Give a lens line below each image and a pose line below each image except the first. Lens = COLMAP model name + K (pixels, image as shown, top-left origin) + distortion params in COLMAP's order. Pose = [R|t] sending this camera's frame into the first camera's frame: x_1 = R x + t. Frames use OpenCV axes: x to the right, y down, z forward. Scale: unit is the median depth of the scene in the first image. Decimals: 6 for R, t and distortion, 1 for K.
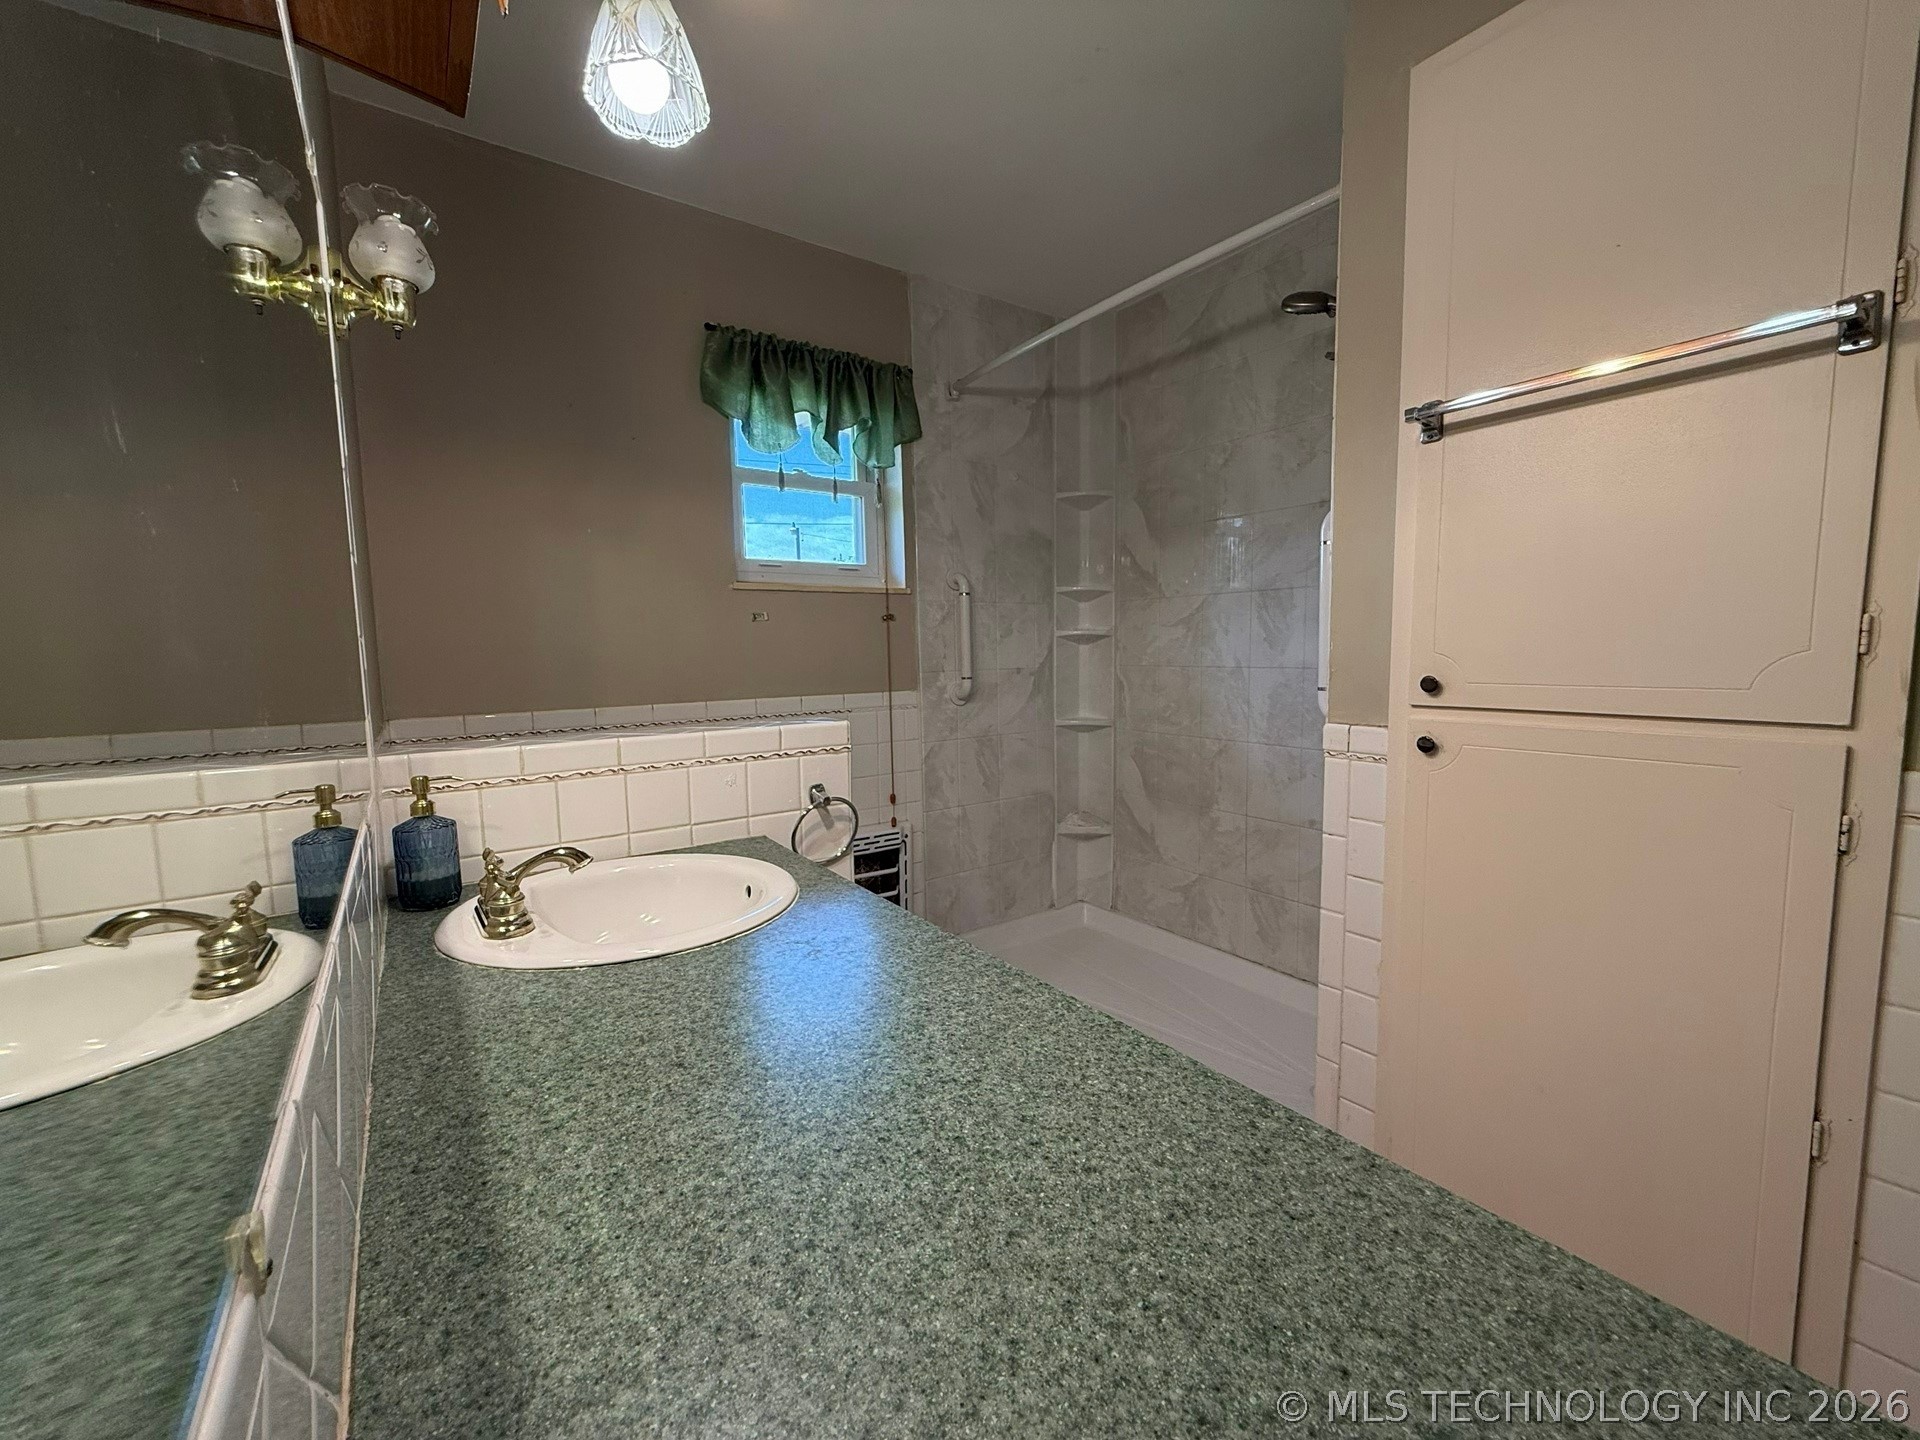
lens RADIAL K [[775.7, 0, 958.5], [0, 775.7, 727.4], [0, 0, 1]] dist [-0.000065, -0.000472]
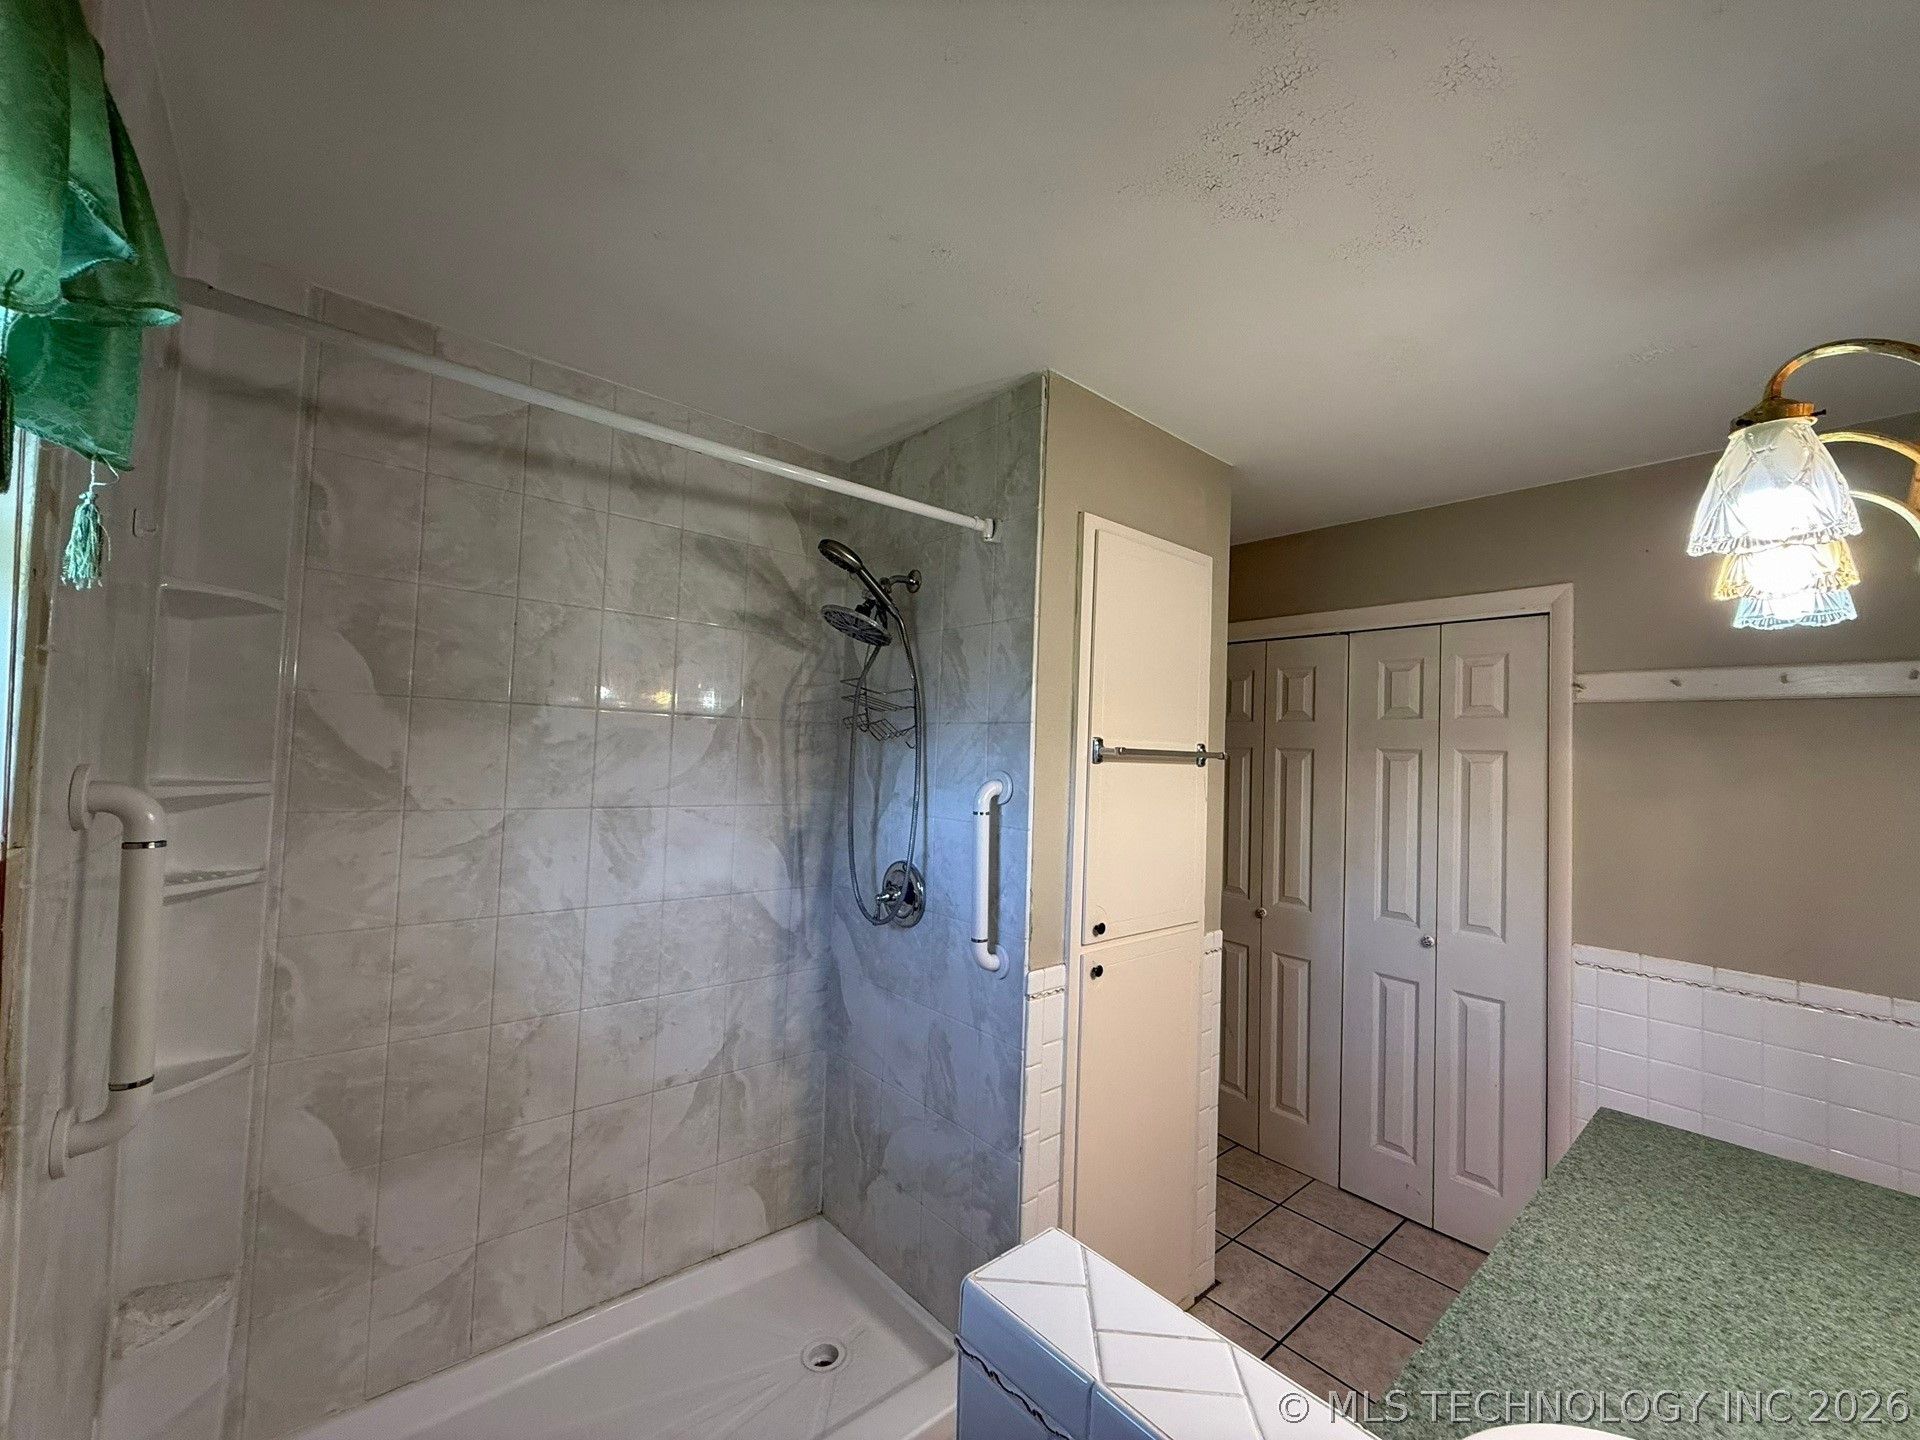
lens RADIAL K [[775.7, 0, 956.4], [0, 775.7, 720.6], [0, 0, 1]] dist [-0.000065, -0.000472]
pose [[-0.101453, 0.053202, 0.993417, -0.398203], [0.067141, 0.996658, -0.046519, -0.189984], [-0.992572, 0.061980, -0.104686, 0.677563]]
